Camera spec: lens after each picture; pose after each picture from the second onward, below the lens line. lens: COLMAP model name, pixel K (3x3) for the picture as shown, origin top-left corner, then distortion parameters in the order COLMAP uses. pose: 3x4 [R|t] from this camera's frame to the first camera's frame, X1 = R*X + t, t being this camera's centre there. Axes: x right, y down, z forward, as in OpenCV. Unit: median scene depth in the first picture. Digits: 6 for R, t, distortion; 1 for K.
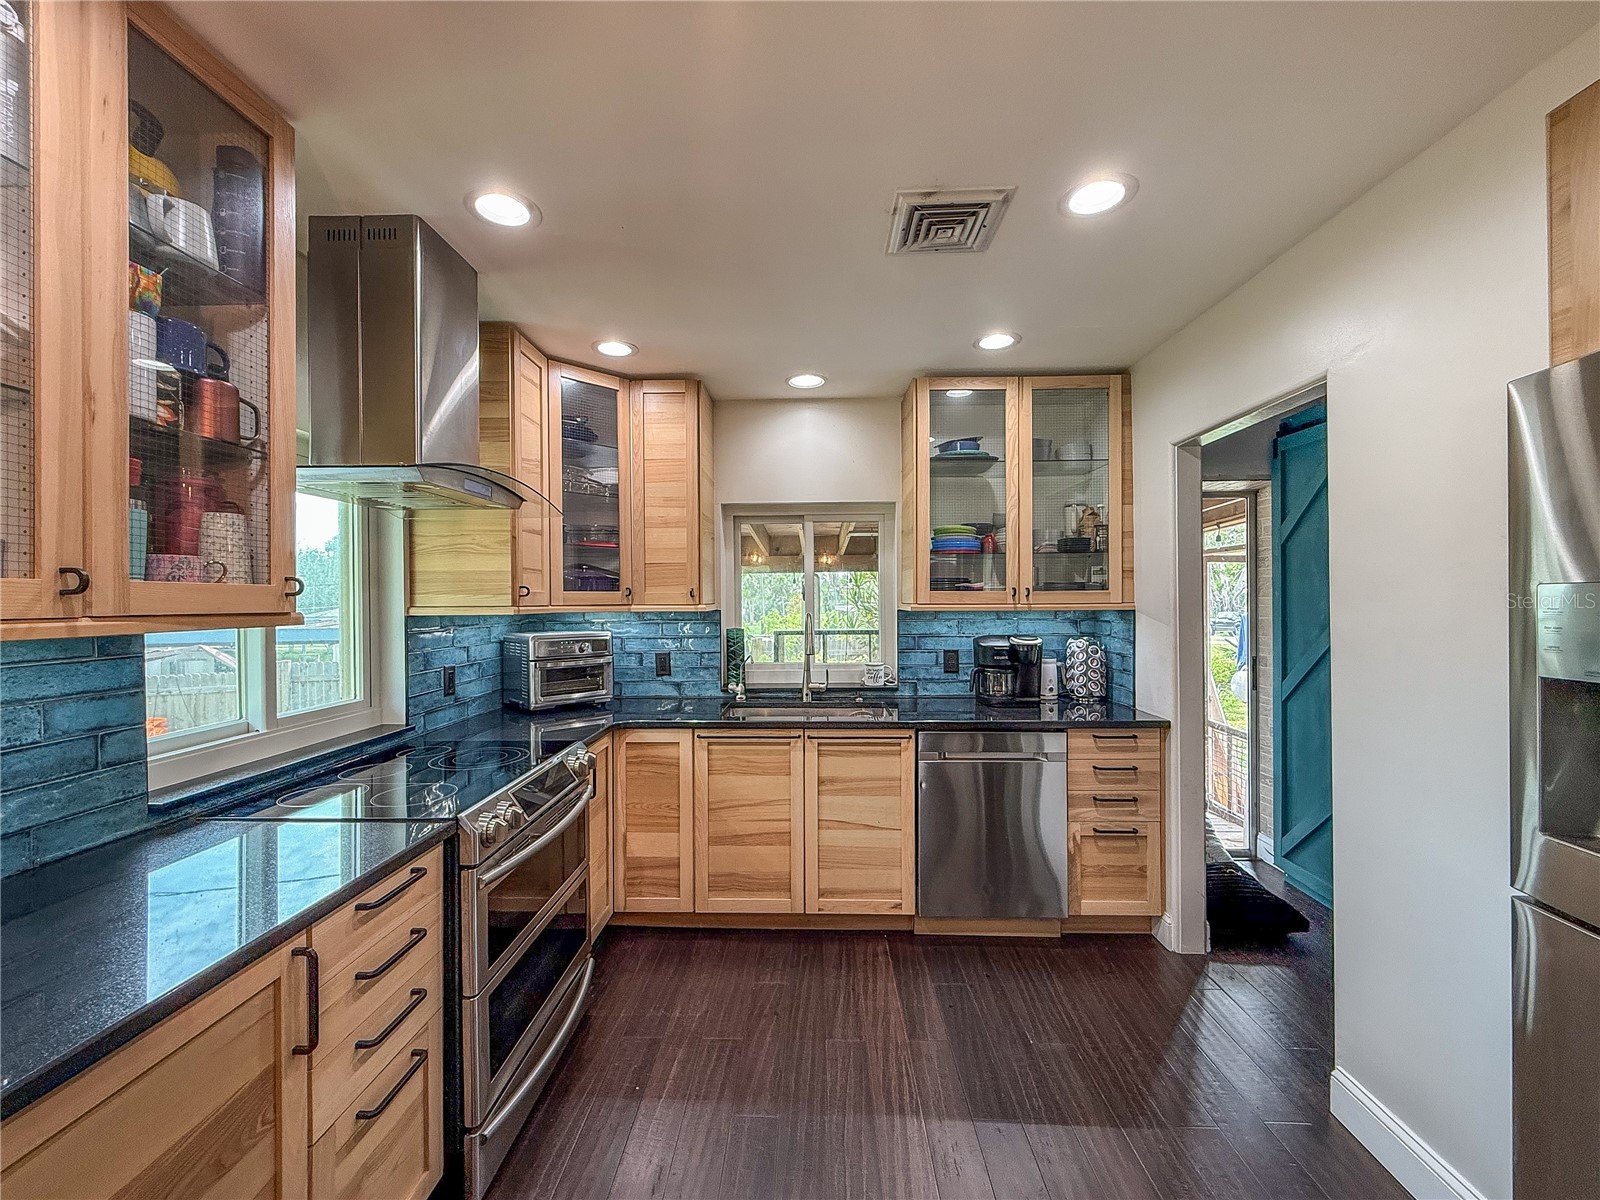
lens RADIAL K [[640.1, 0, 793.6], [0, 640.1, 598.8], [0, 0, 1]] dist [-0.000817, -0.000451]
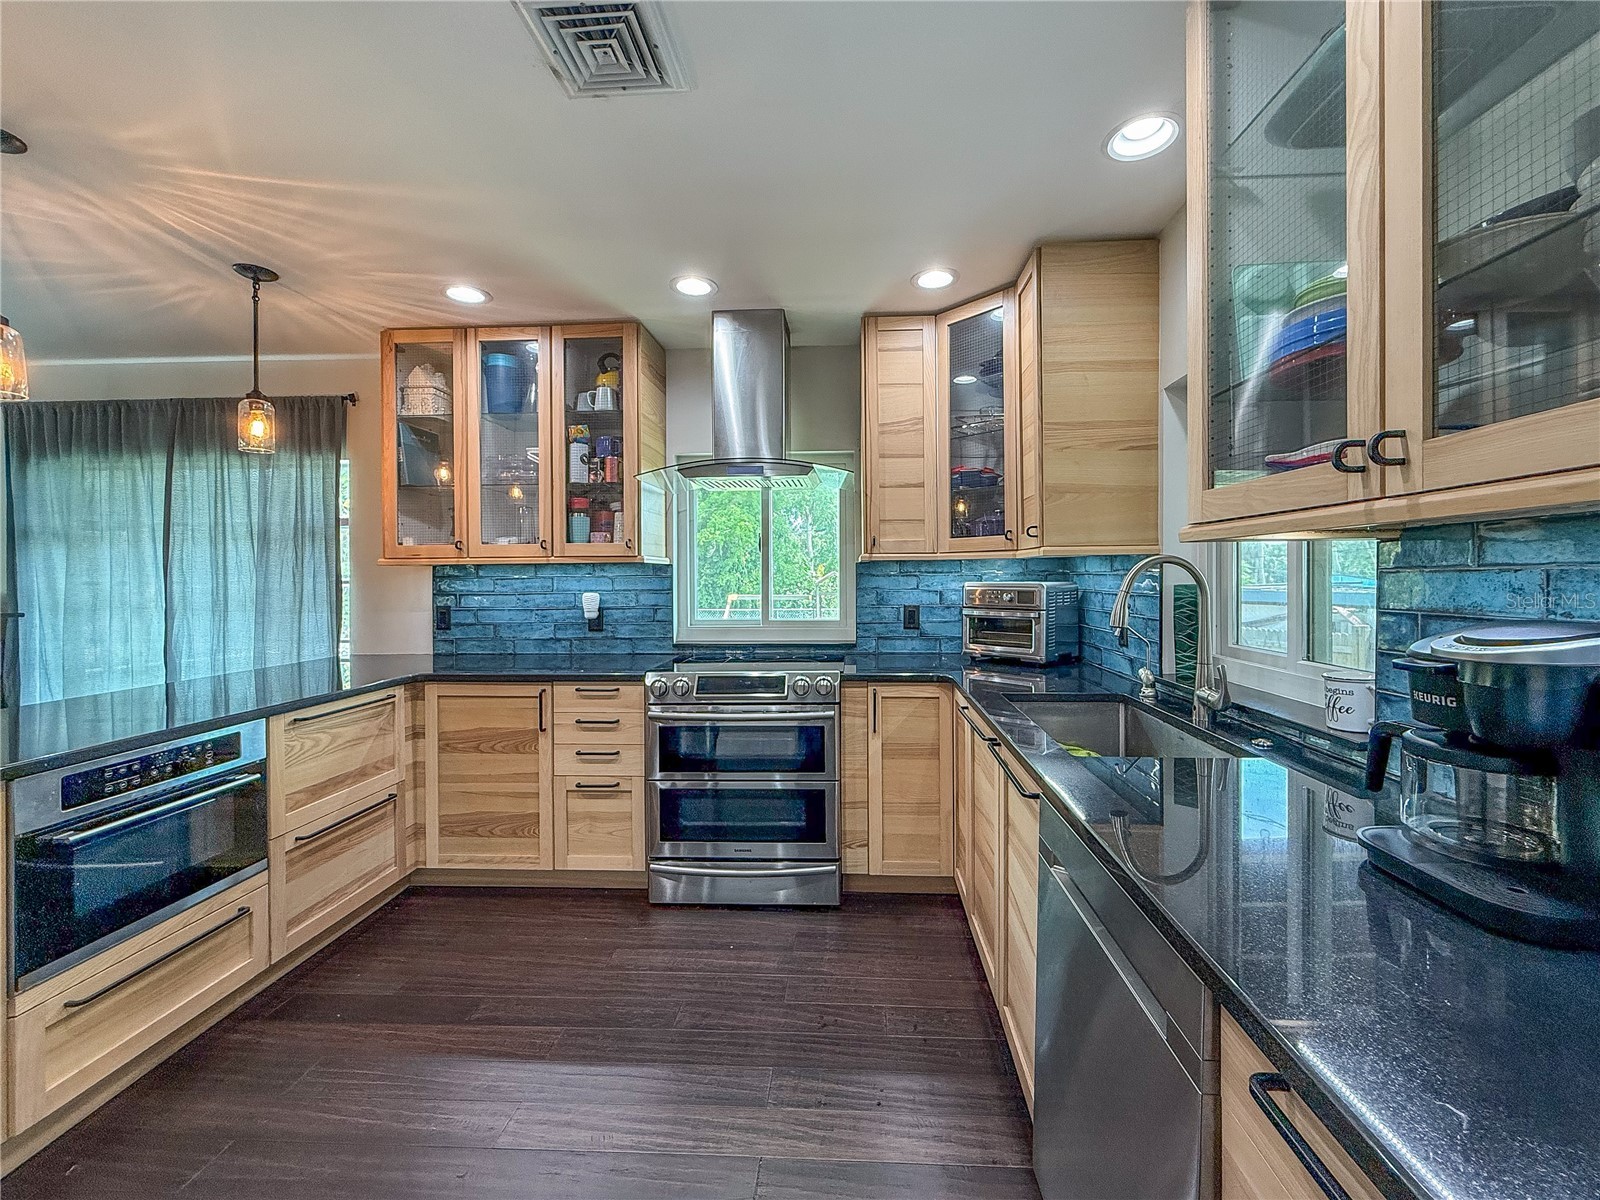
lens RADIAL K [[640.1, 0, 817.5], [0, 640.1, 581.0], [0, 0, 1]] dist [-0.000817, -0.000451]
pose [[-0.017979, 0.014930, -0.999727, 0.612292], [0.008156, 0.999857, 0.014786, 0.036271], [0.999805, -0.007888, -0.018098, 0.761404]]
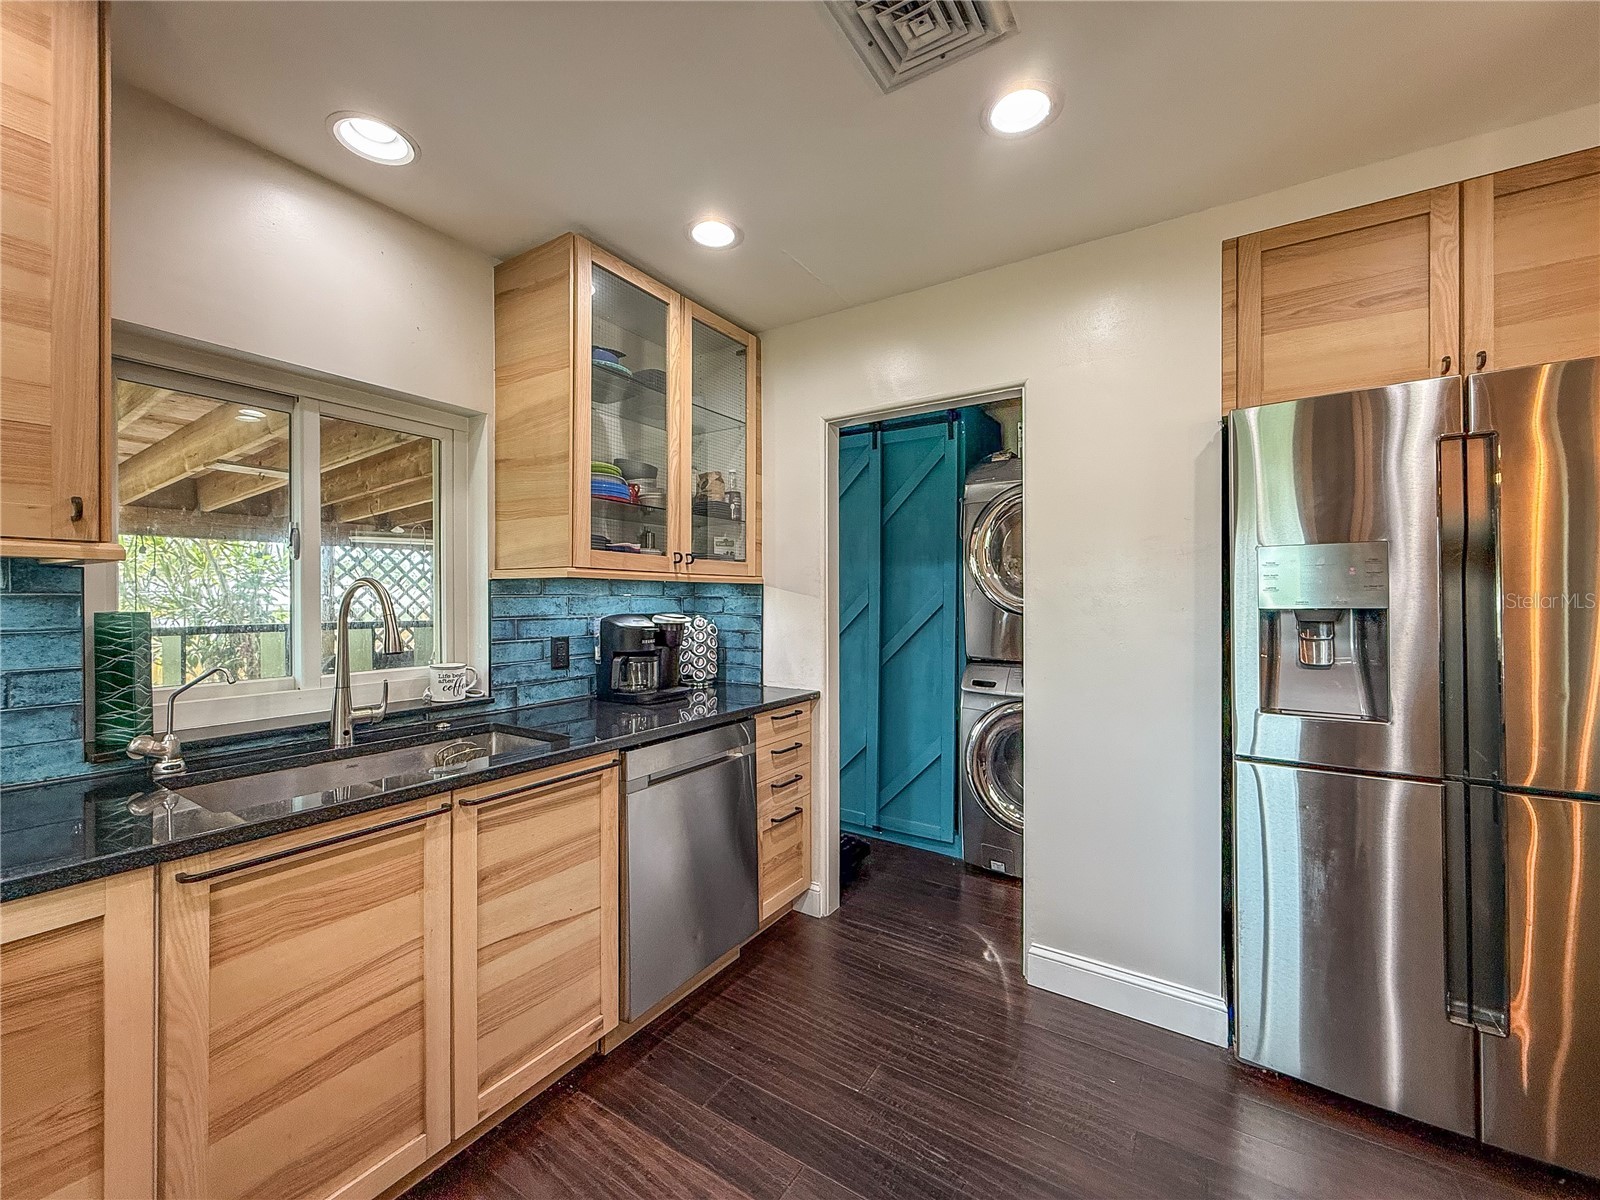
lens RADIAL K [[640.1, 0, 798.1], [0, 640.1, 599.8], [0, 0, 1]] dist [-0.000817, -0.000451]
pose [[0.515099, 0.005239, 0.857115, -0.263270], [-0.005775, 0.999980, -0.002641, 0.042562], [-0.857111, -0.003589, 0.515119, 0.444361]]
